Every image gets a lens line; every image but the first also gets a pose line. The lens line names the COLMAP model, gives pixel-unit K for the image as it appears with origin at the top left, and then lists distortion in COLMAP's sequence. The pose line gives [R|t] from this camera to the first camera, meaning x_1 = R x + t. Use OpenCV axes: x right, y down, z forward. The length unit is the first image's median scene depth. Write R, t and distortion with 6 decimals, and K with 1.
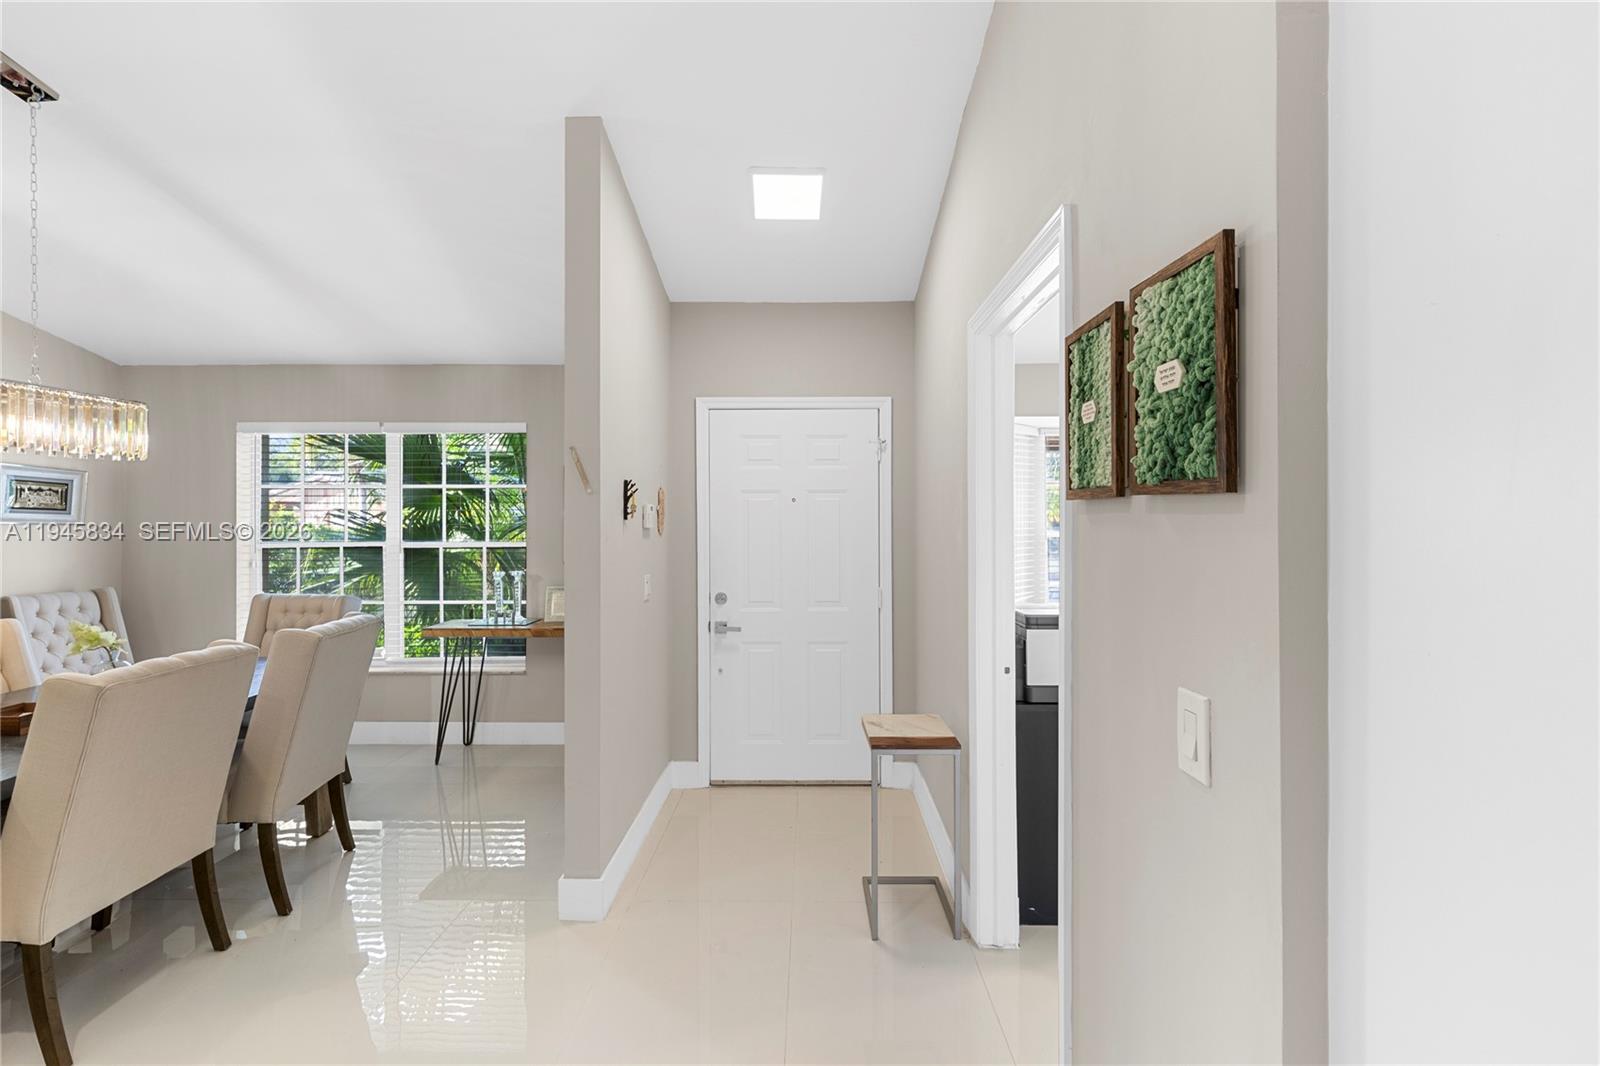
lens RADIAL K [[720.6, 0, 804.8], [0, 720.6, 514.8], [0, 0, 1]] dist [0.003616, 0.000627]
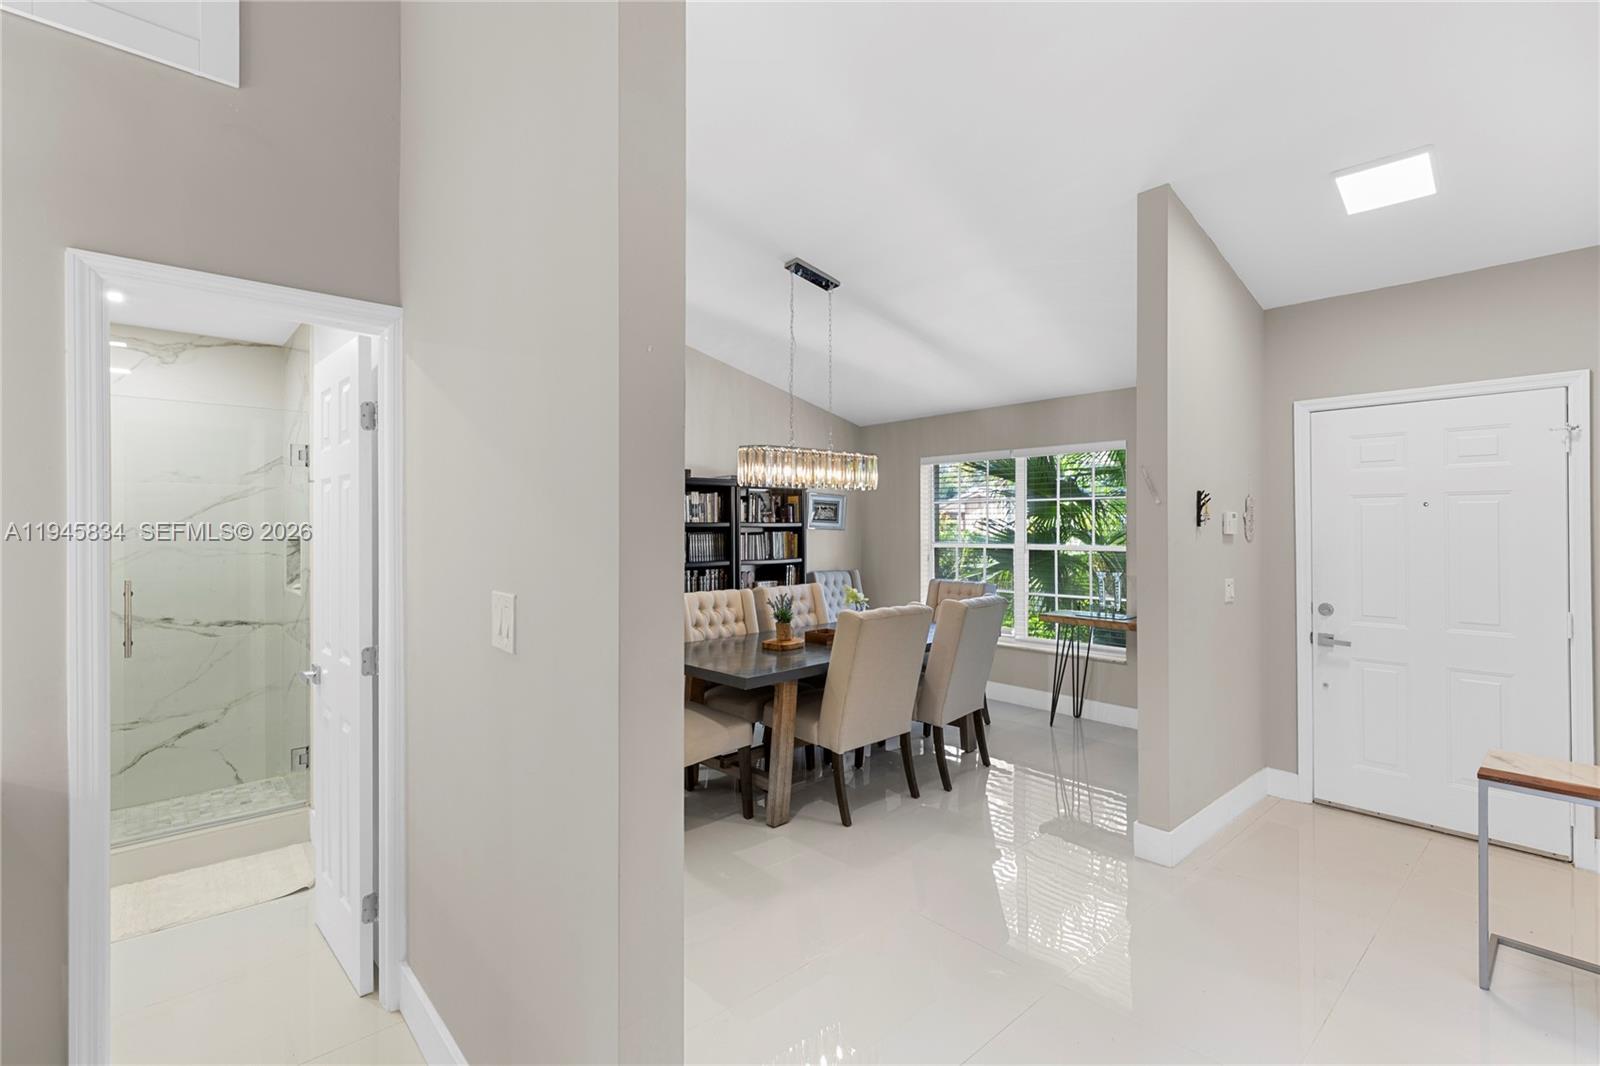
lens RADIAL K [[720.6, 0, 796.5], [0, 720.6, 525.3], [0, 0, 1]] dist [0.003616, 0.000627]
pose [[0.670928, -0.000254, -0.741523, 0.116155], [0.003225, 0.999991, 0.002576, 0.000135], [0.741516, -0.004120, 0.670923, -0.151837]]
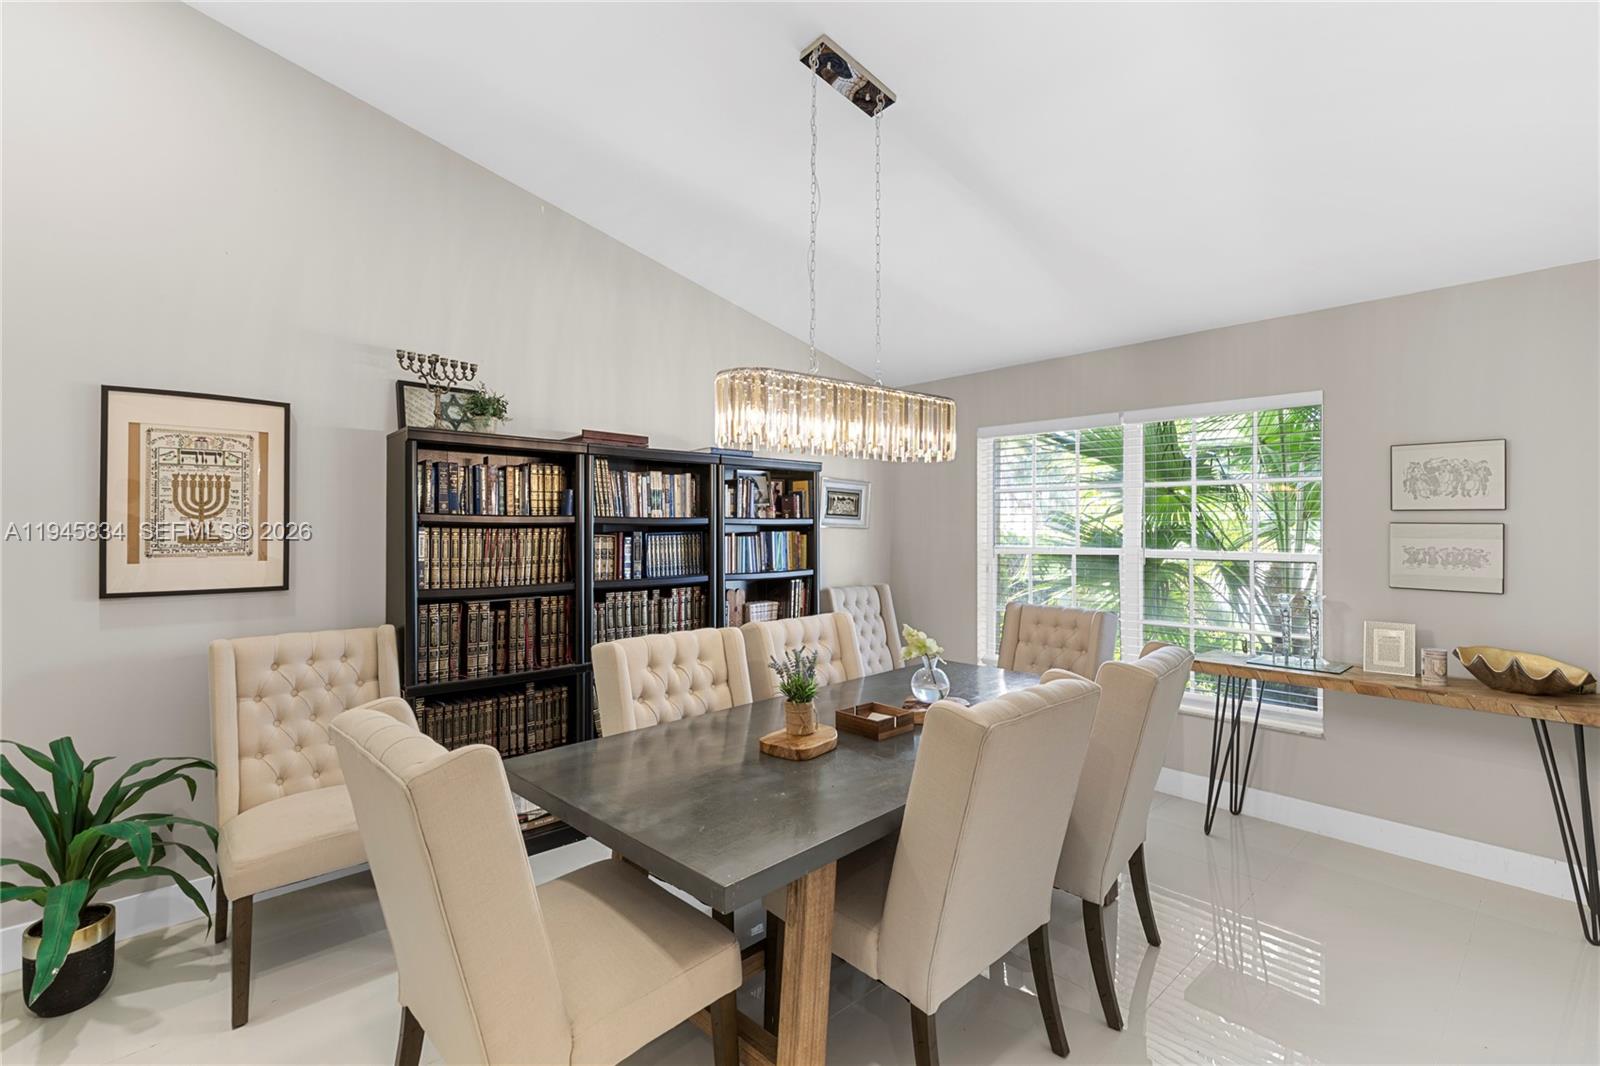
lens RADIAL K [[720.6, 0, 801.2], [0, 720.6, 513.1], [0, 0, 1]] dist [0.003616, 0.000627]
pose [[0.685333, -0.011600, -0.728138, -0.251828], [0.002977, 0.999909, -0.013128, 0.004384], [0.728224, 0.006829, 0.685305, 0.143405]]
